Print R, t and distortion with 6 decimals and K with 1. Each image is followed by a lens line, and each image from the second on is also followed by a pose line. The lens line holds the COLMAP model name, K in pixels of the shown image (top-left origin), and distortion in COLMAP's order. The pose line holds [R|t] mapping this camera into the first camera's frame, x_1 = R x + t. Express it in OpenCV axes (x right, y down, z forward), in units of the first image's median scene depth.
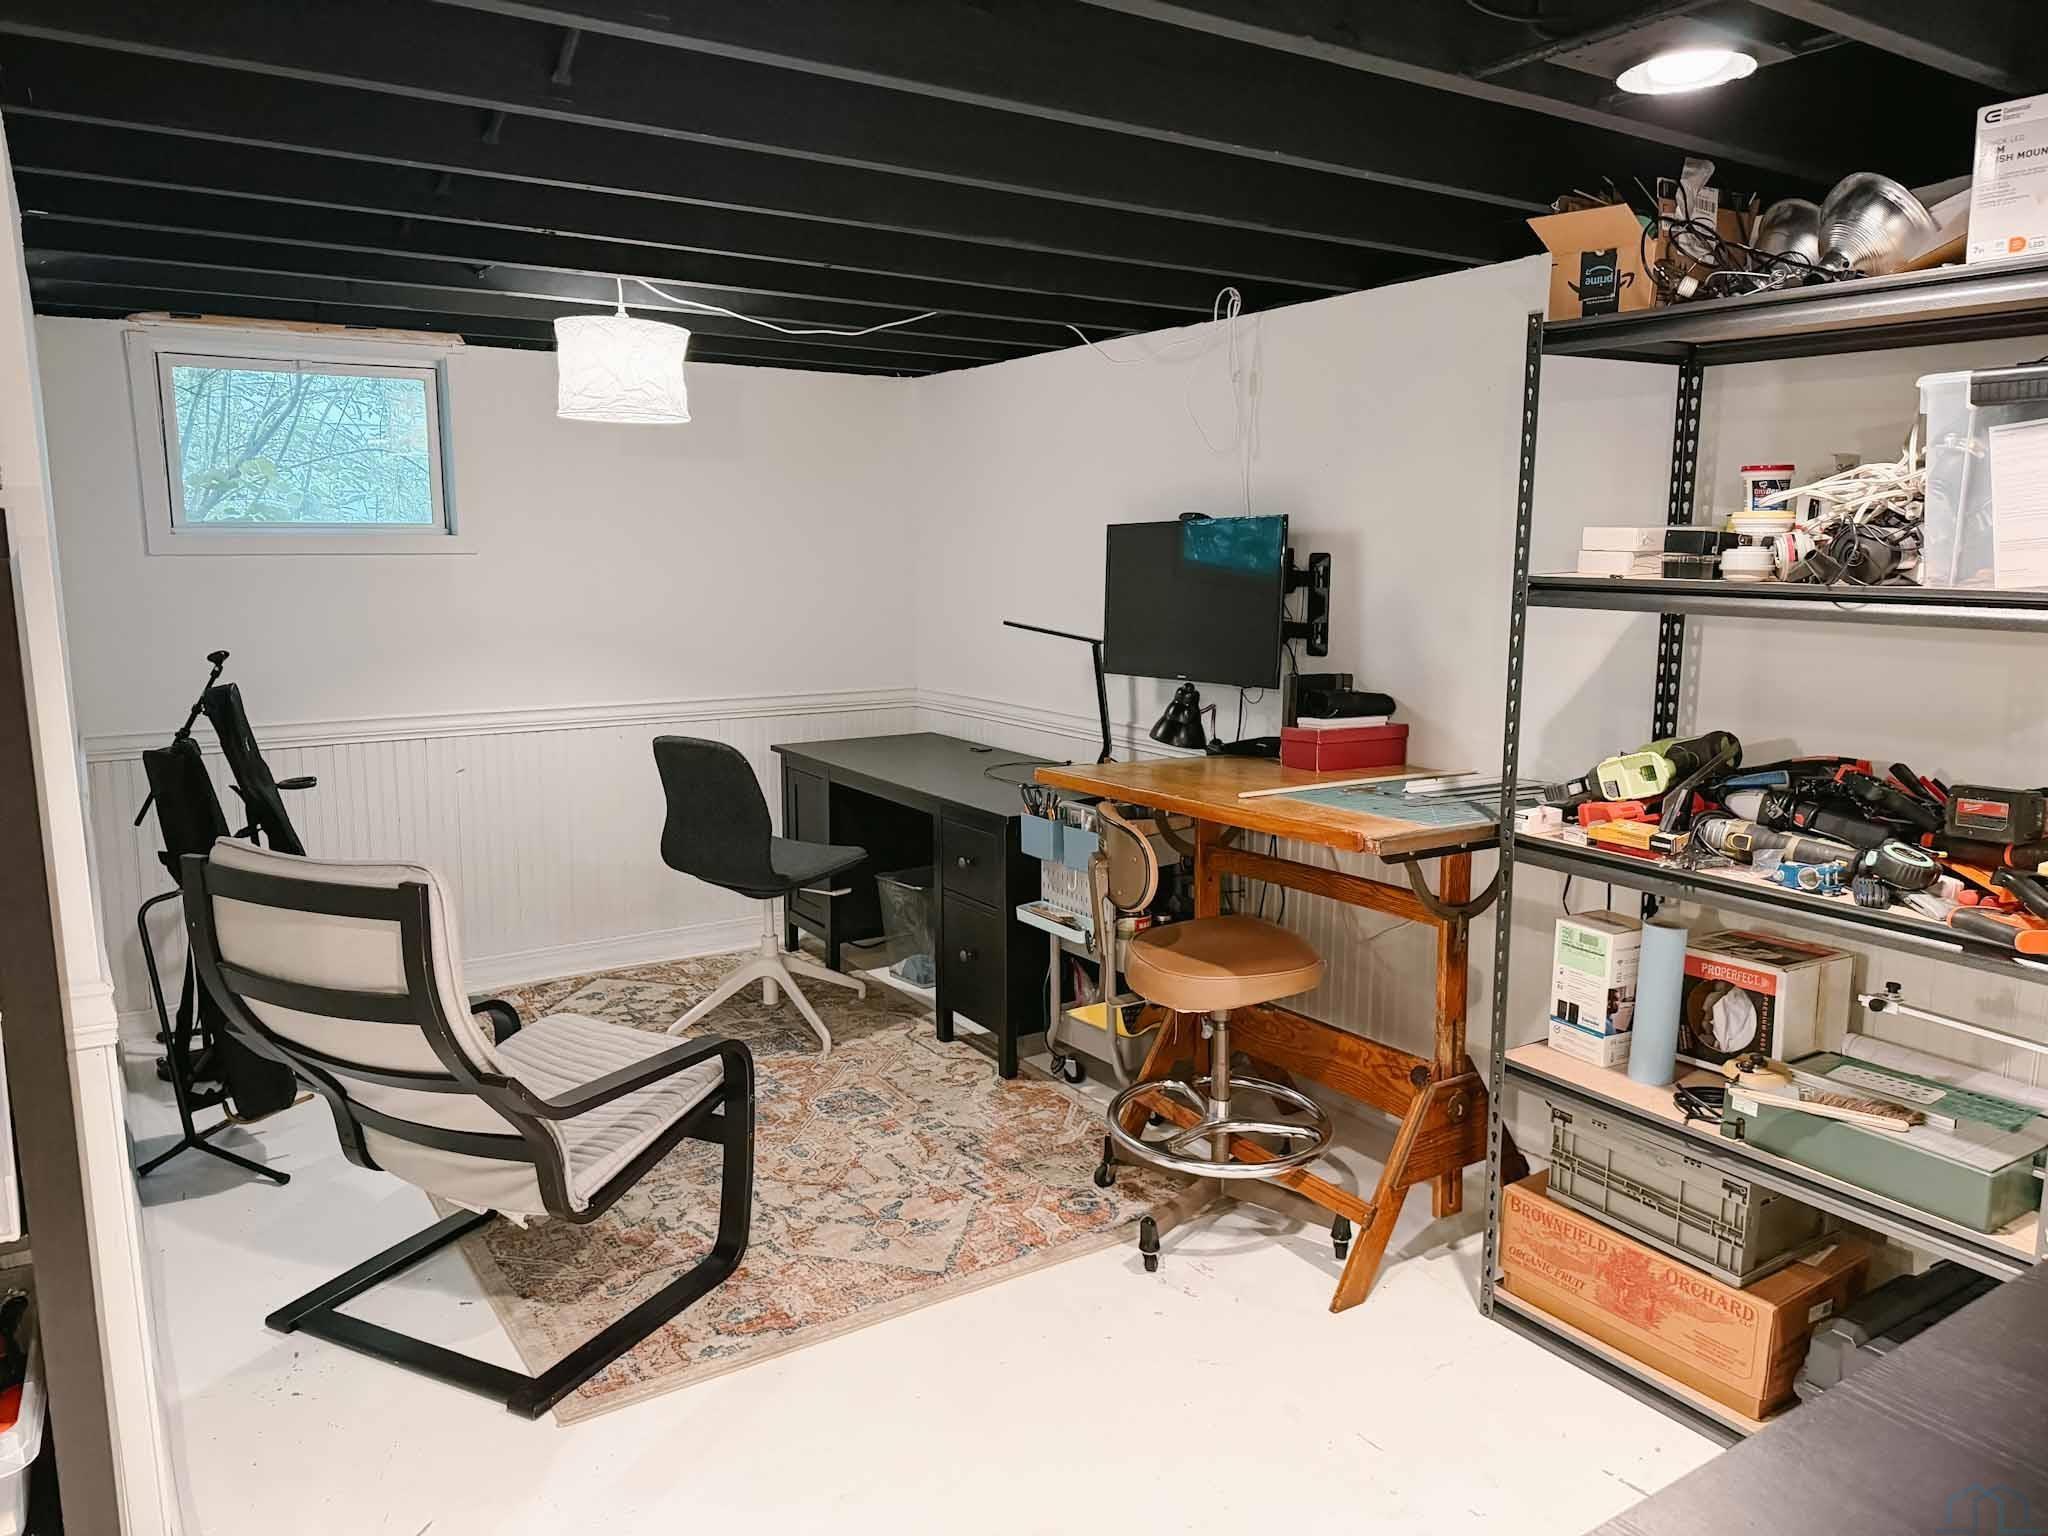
lens RADIAL K [[1426.1, 0, 1032.8], [0, 1426.1, 758.7], [0, 0, 1]] dist [0.031751, -0.028153]
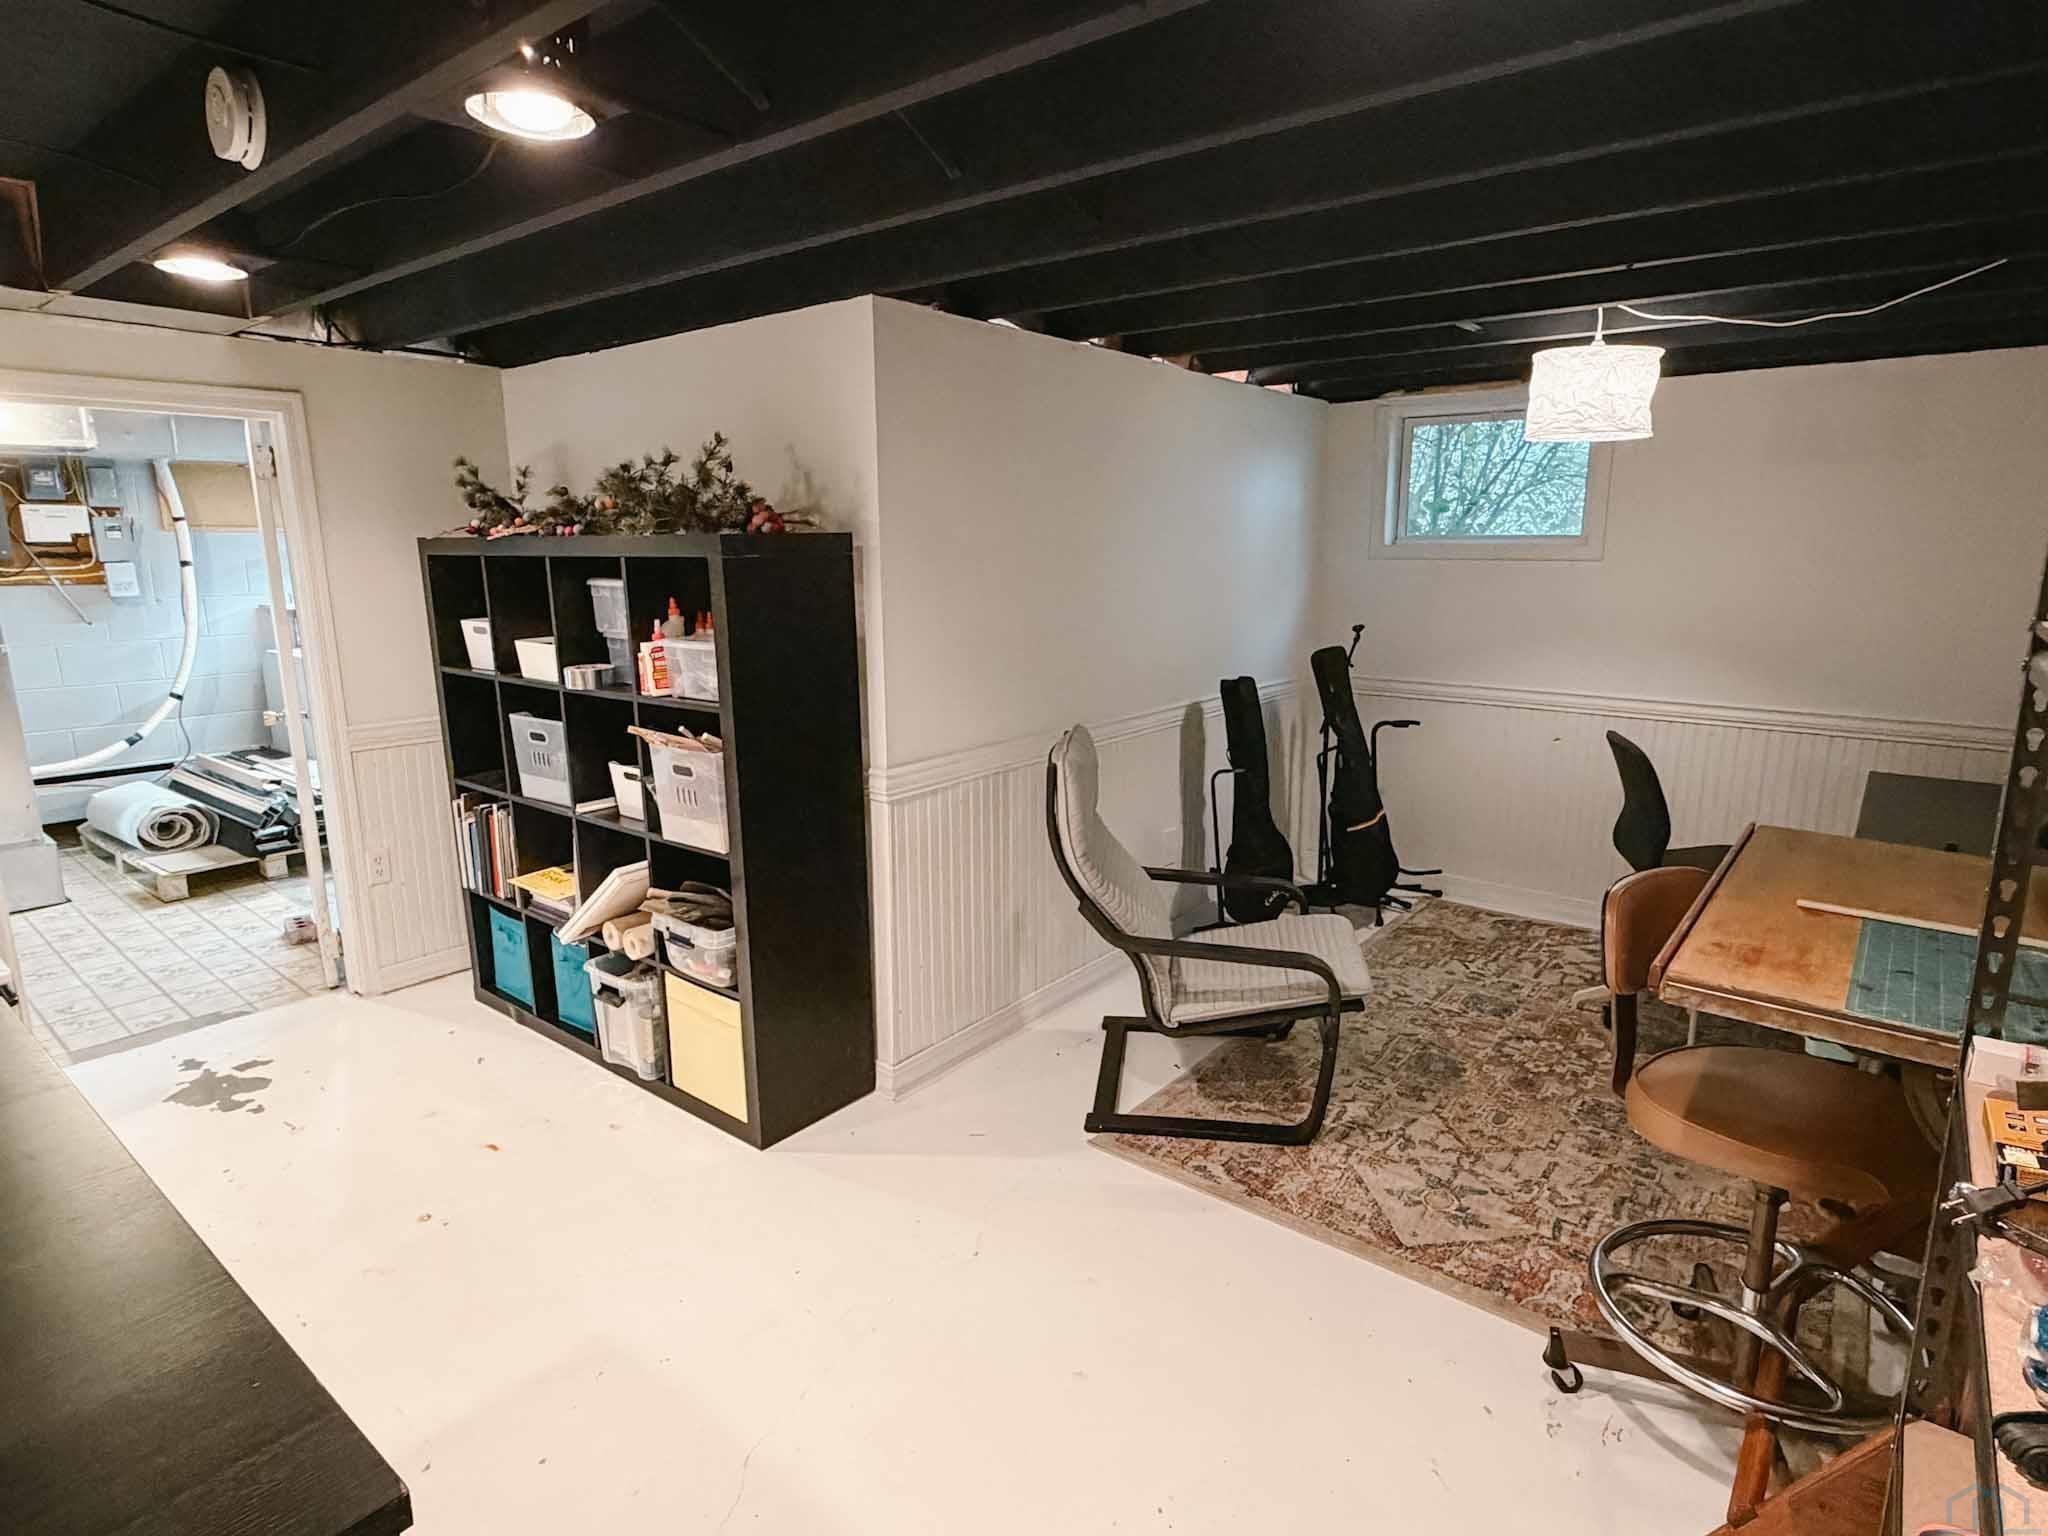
lens RADIAL K [[1095.5, 0, 1024.2], [0, 1095.5, 764.2], [0, 0, 1]] dist [-0.004683, -0.001232]
pose [[0.310009, 0.188875, -0.931784, 0.512253], [-0.147913, 0.977716, 0.148974, -0.066139], [0.939157, 0.091639, 0.331038, 0.416288]]
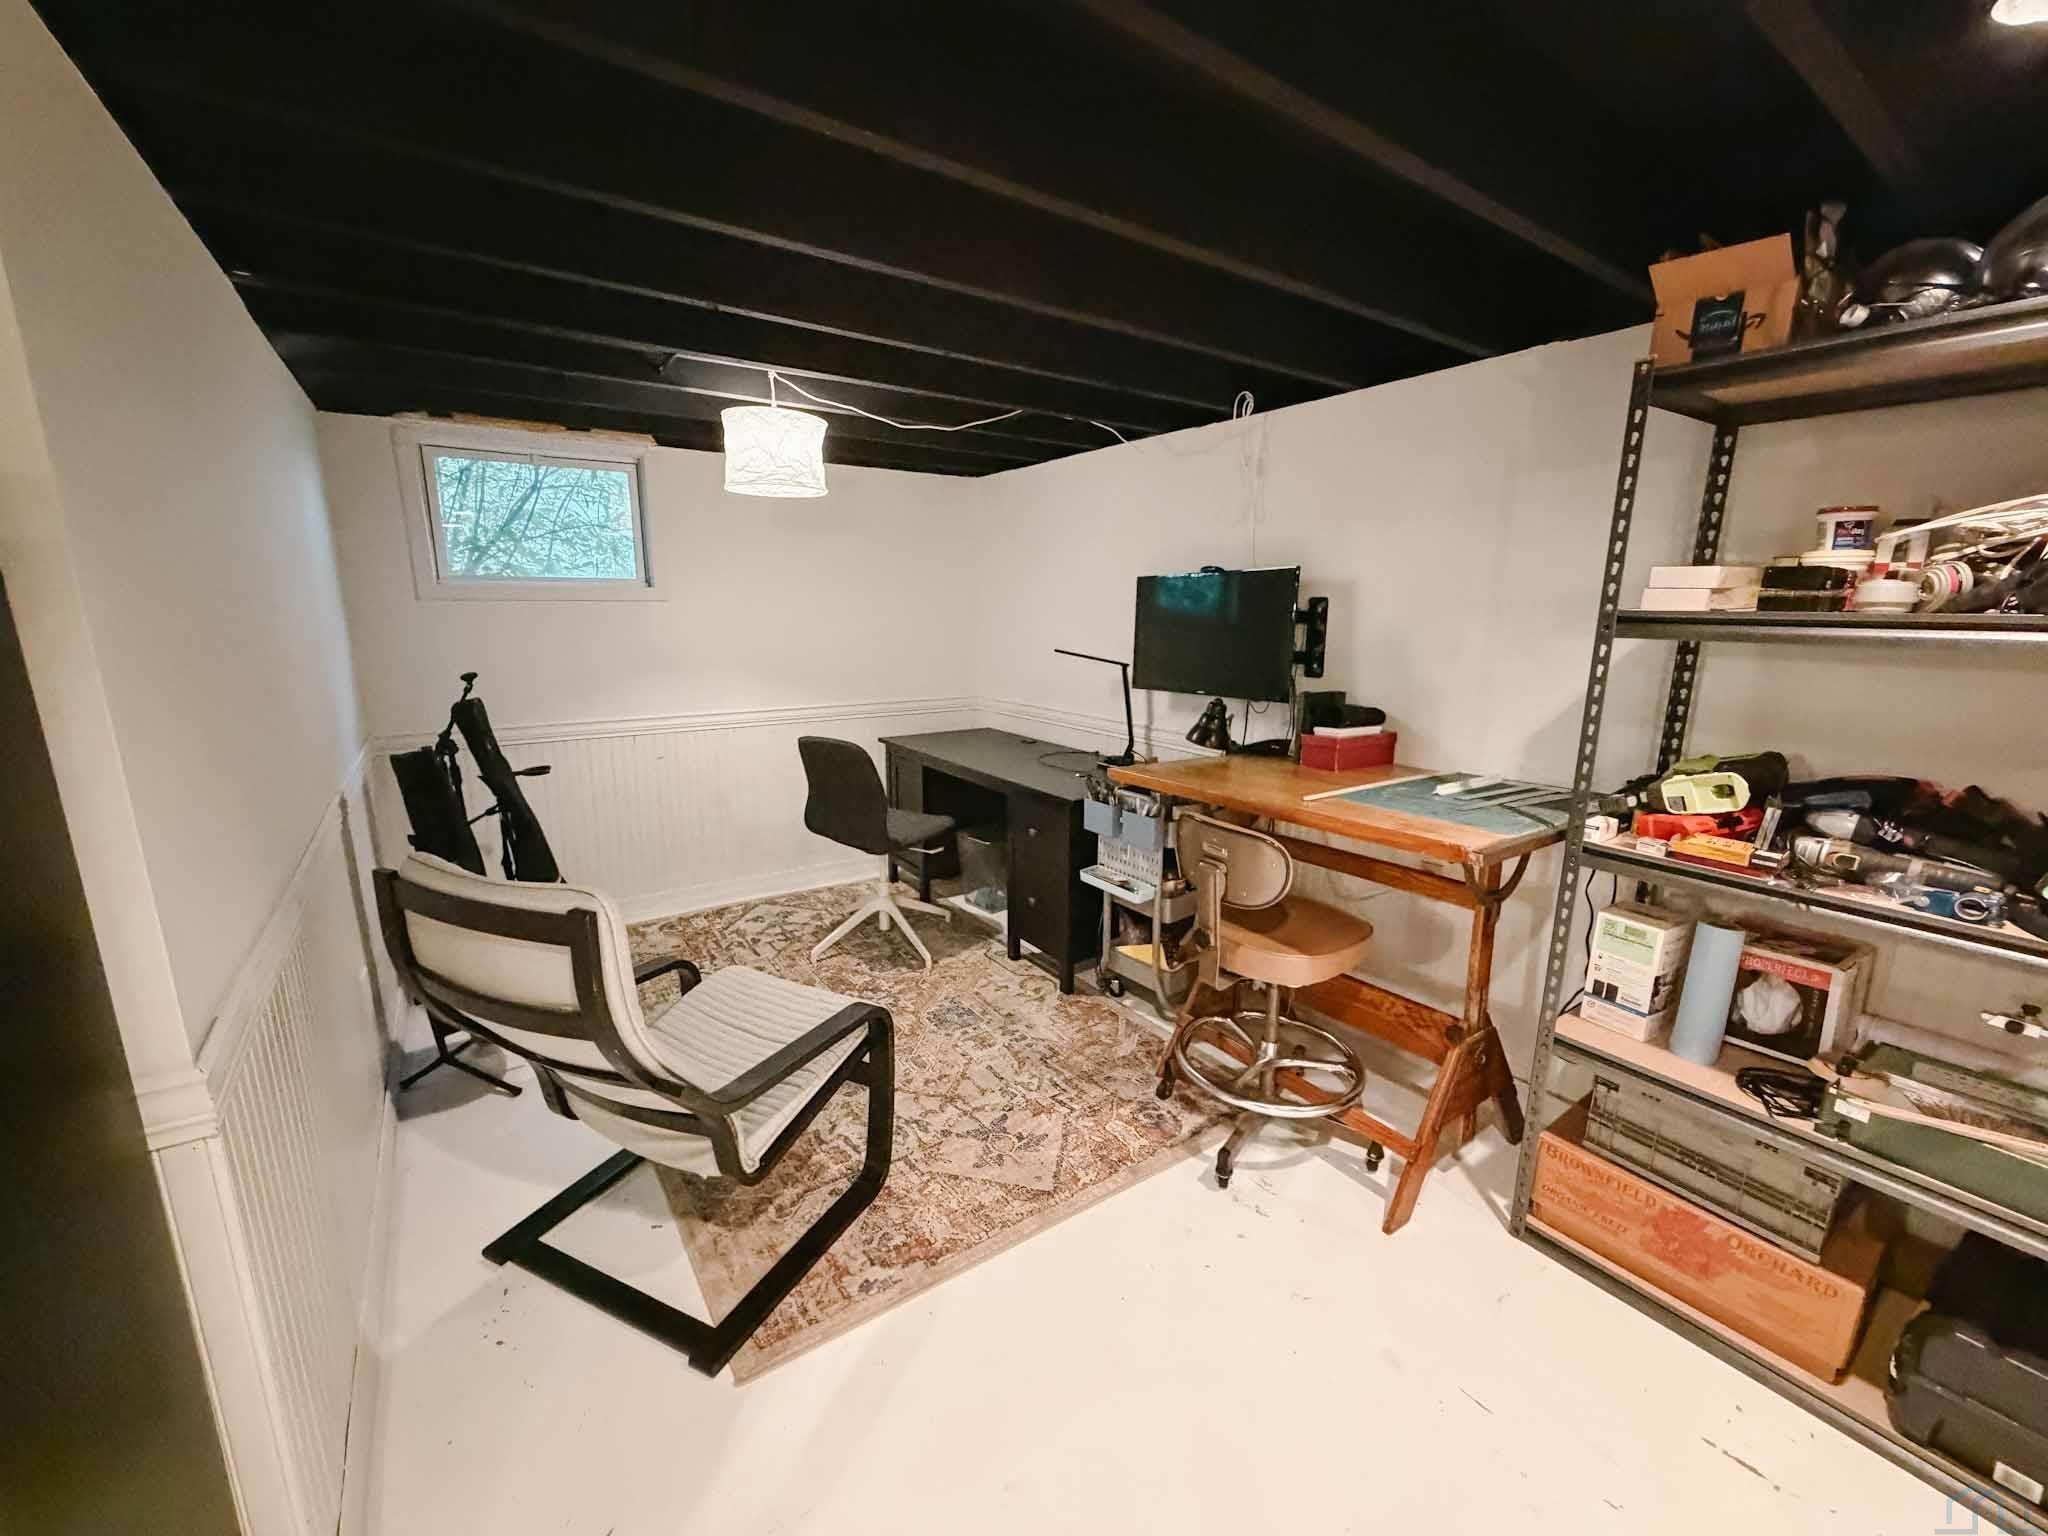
lens RADIAL K [[818.8, 0, 1016.1], [0, 818.8, 766.9], [0, 0, 1]] dist [0.001176, 0.001391]
pose [[0.999896, 0.001092, 0.014401, -0.099680], [-0.001724, 0.999033, 0.043940, -0.028753], [-0.014339, -0.043960, 0.998930, 0.311244]]
